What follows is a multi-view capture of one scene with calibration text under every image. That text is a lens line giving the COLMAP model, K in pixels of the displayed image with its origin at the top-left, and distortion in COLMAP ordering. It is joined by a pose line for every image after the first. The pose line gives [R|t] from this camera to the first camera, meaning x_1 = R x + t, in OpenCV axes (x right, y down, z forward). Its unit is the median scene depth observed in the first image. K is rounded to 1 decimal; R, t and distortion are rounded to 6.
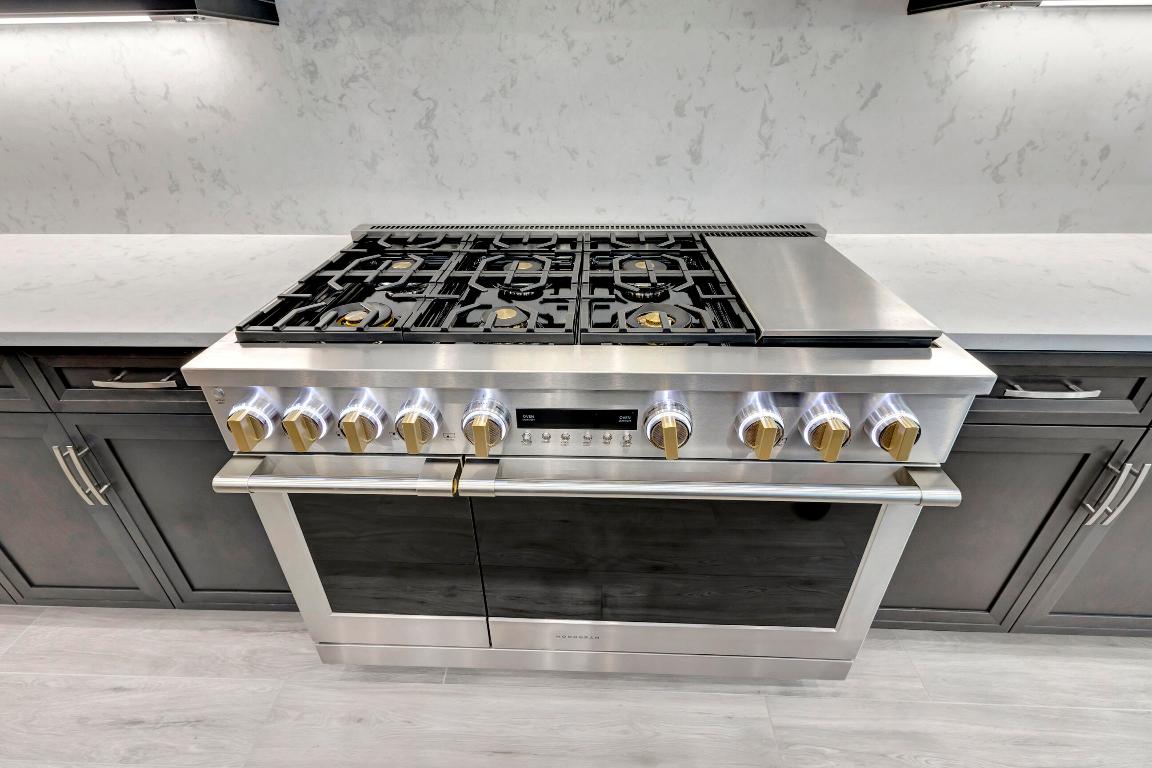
lens RADIAL K [[535.4, 0, 574.9], [0, 535.4, 389.1], [0, 0, 1]] dist [0.004822, -0.000285]
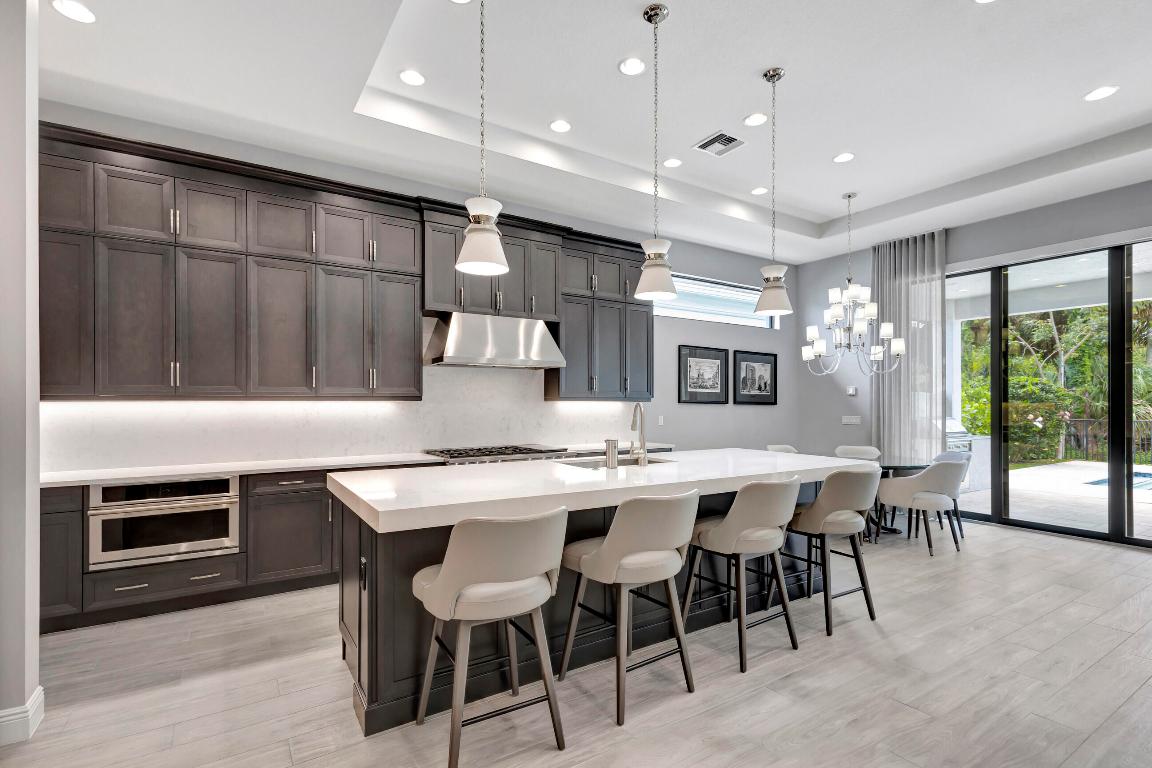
lens RADIAL K [[544.0, 0, 574.1], [0, 544.0, 406.5], [0, 0, 1]] dist [0.013655, -0.000468]
pose [[0.818446, 0.005131, 0.574561, -1.809628], [0.298817, 0.850296, -0.433249, 1.413155], [-0.490770, 0.526280, 0.694388, -2.292752]]
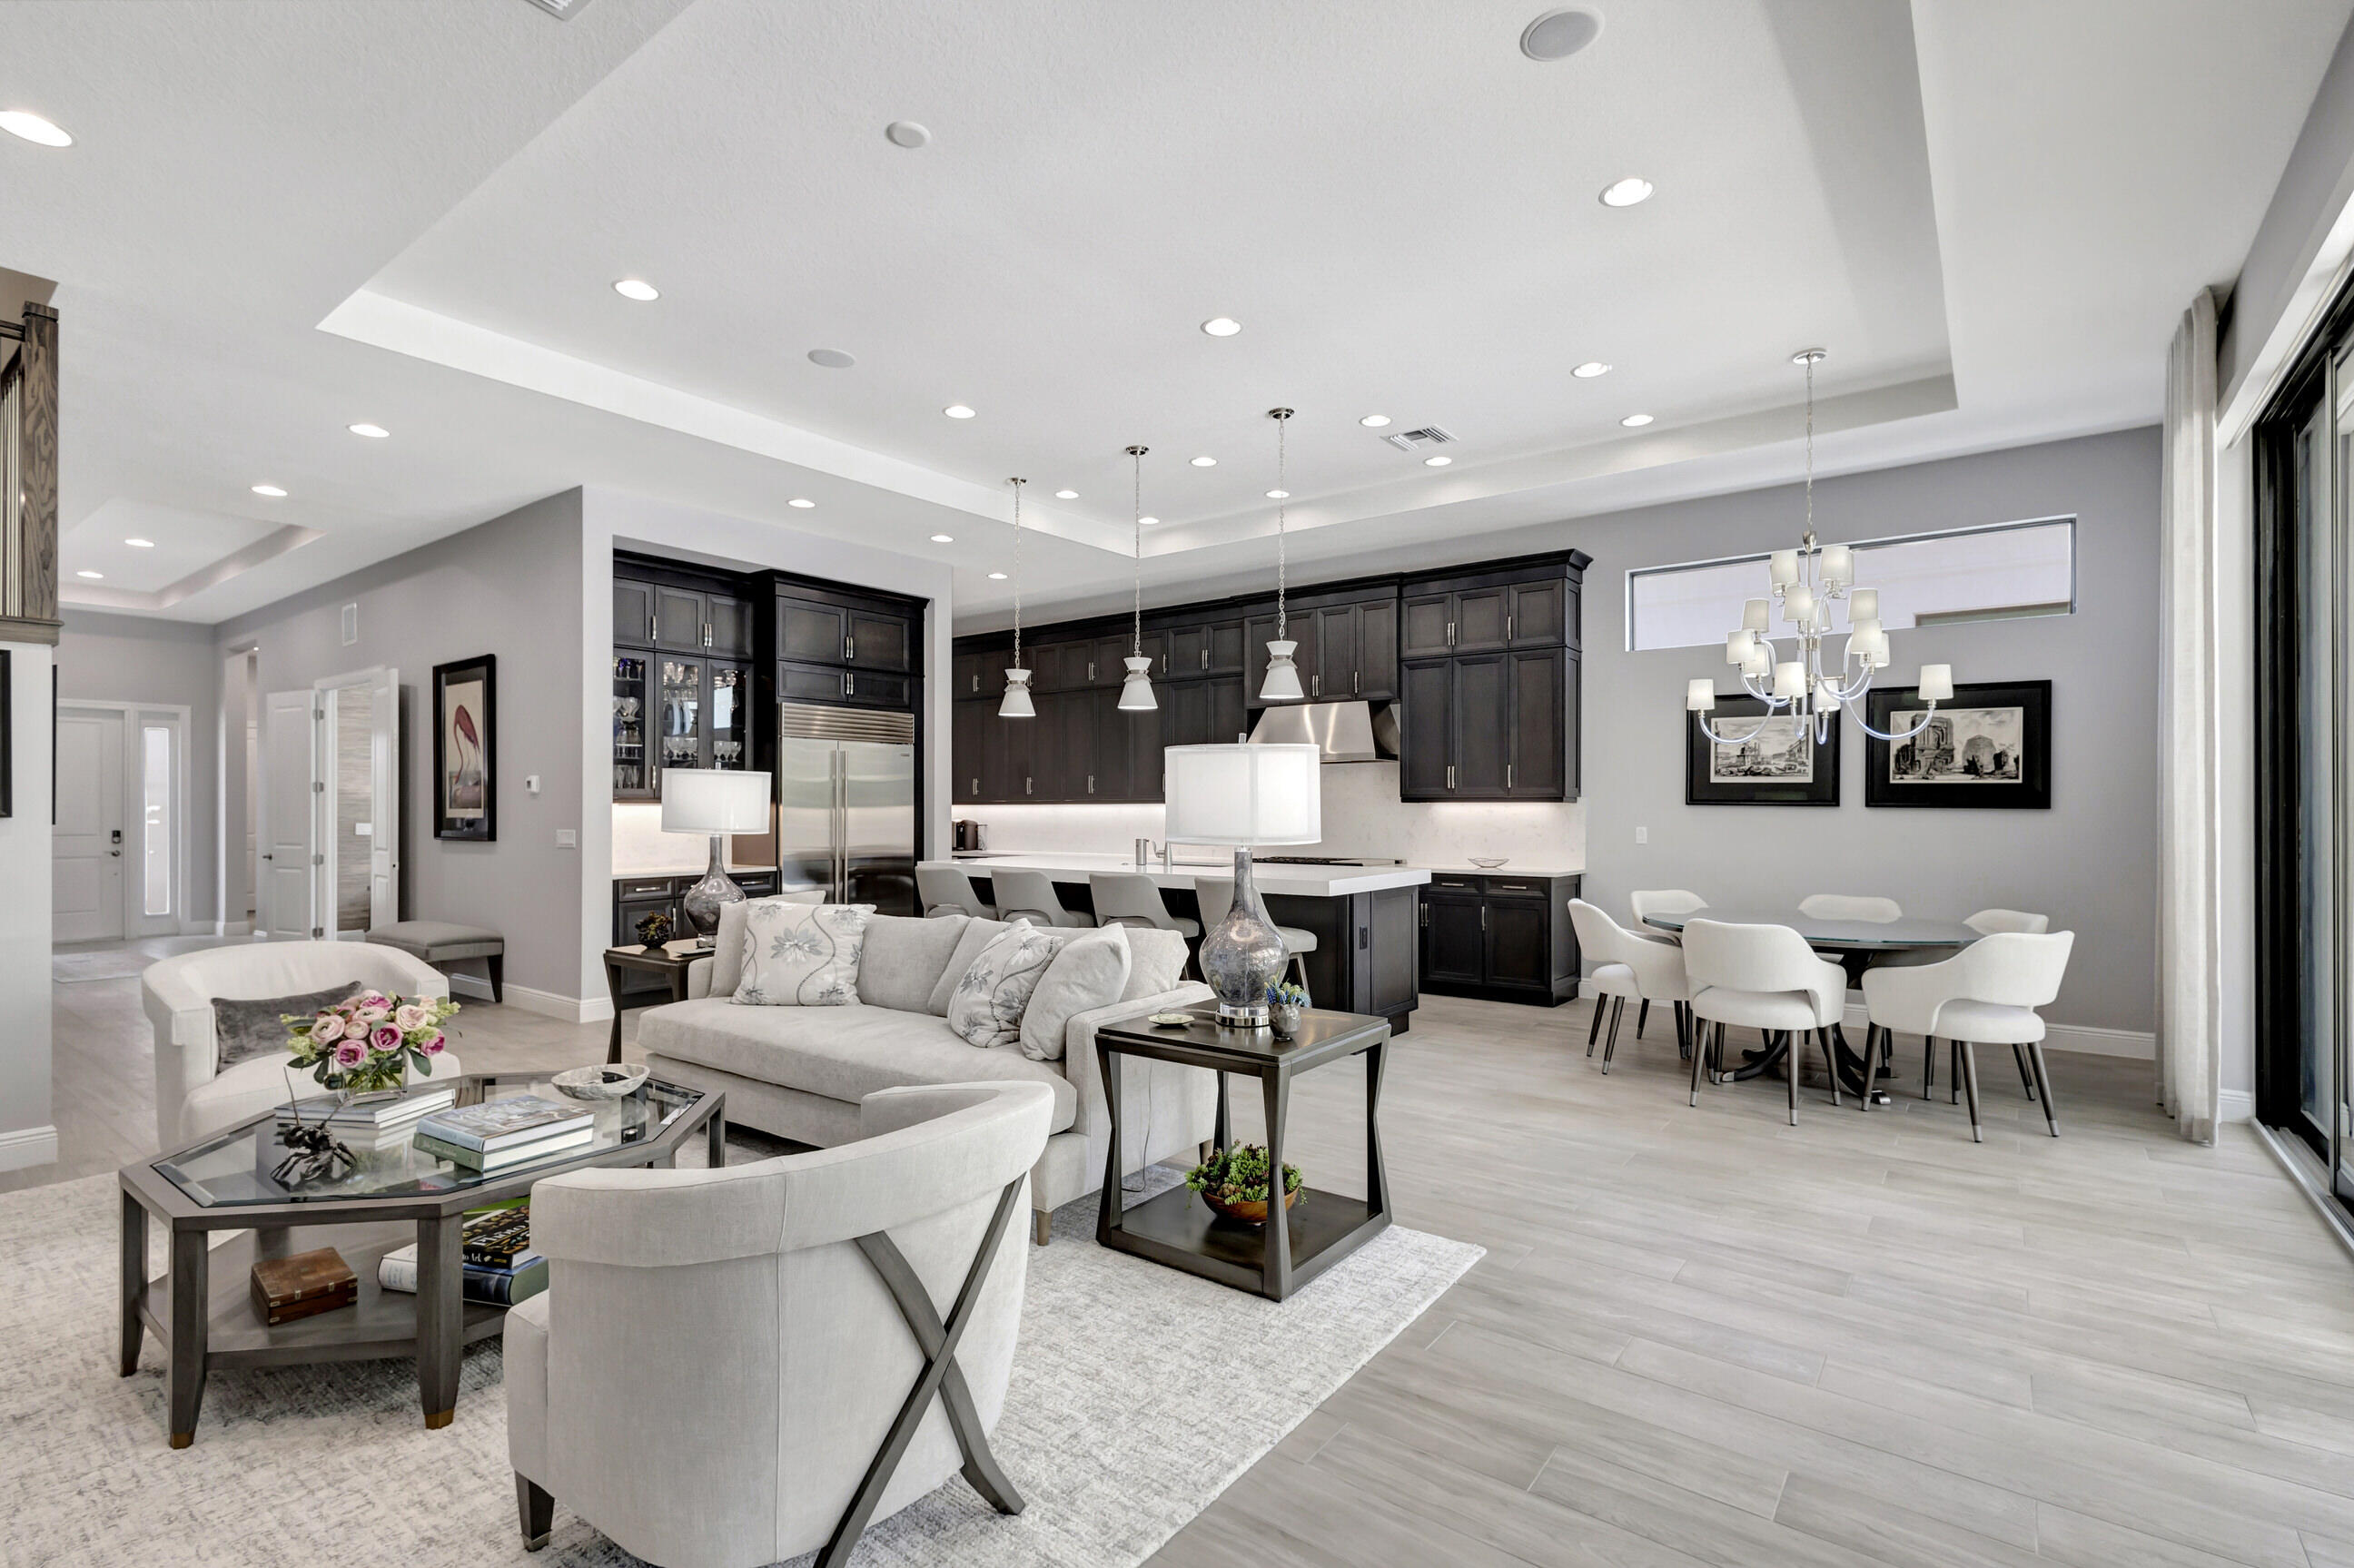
lens RADIAL K [[1101.7, 0, 1173.7], [0, 1101.7, 793.4], [0, 0, 1]] dist [0.016936, -0.000363]
pose [[0.814120, -0.000300, -0.580697, 3.261821], [-0.309046, 0.846396, -0.433710, 2.697610], [0.491629, 0.532554, 0.688975, -4.495335]]
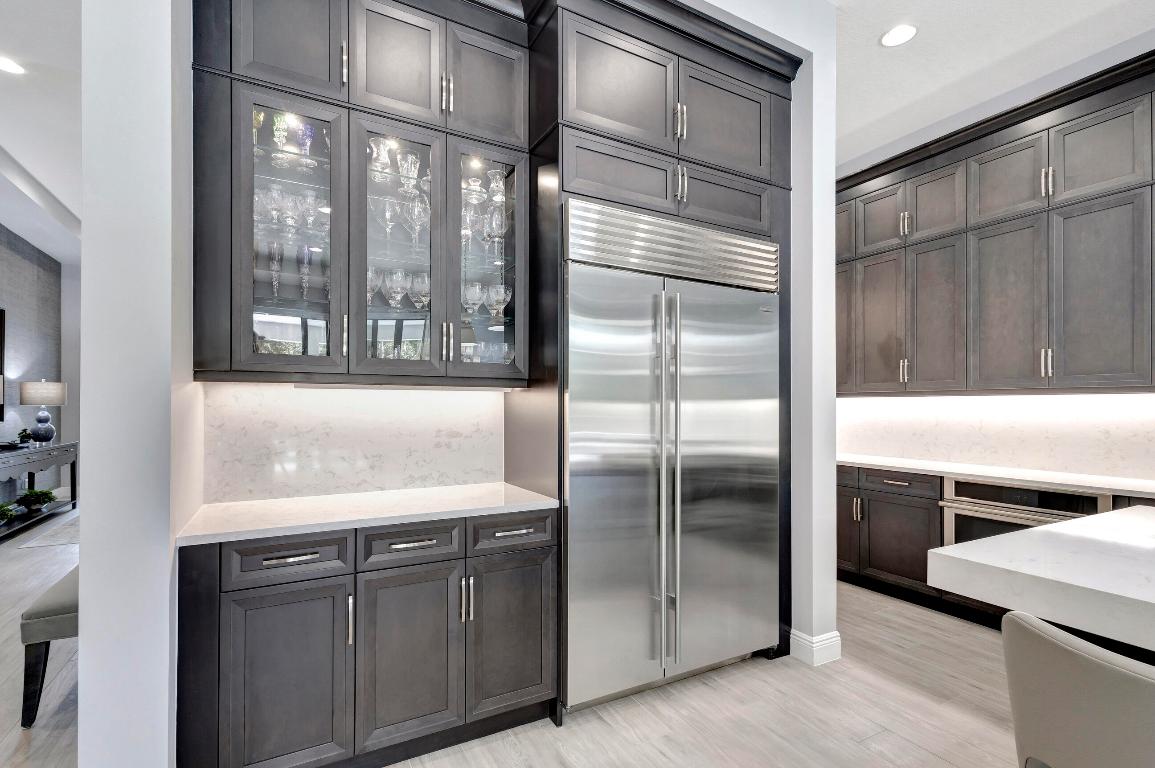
lens RADIAL K [[543.6, 0, 573.4], [0, 543.6, 400.2], [0, 0, 1]] dist [0.019105, -0.000142]
pose [[0.504242, 0.004296, -0.863551, -0.822381], [-0.459477, 0.848023, -0.264078, 1.152221], [0.731177, 0.529942, 0.429583, -1.859404]]
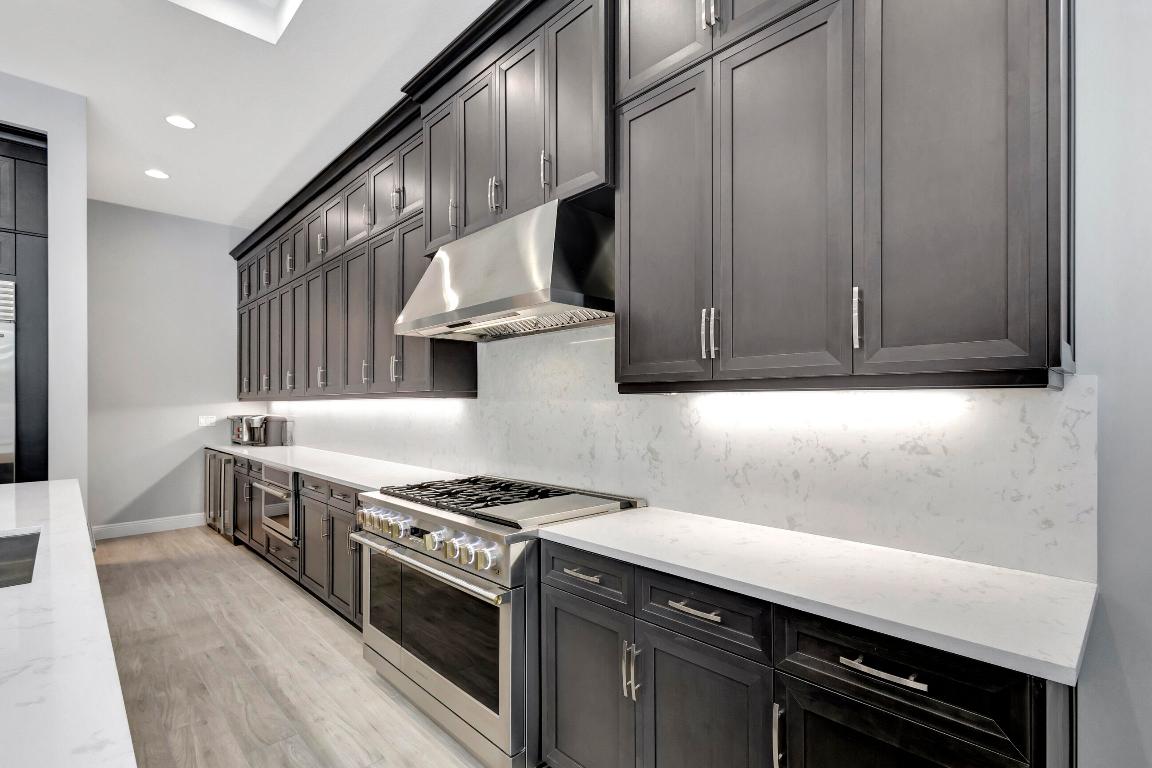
lens RADIAL K [[542.2, 0, 571.9], [0, 542.2, 400.2], [0, 0, 1]] dist [0.019105, -0.000142]
pose [[0.714442, 0.003943, -0.699684, 1.582603], [-0.368123, 0.852515, -0.371083, 0.145540], [0.595028, 0.522687, 0.610524, -0.338119]]
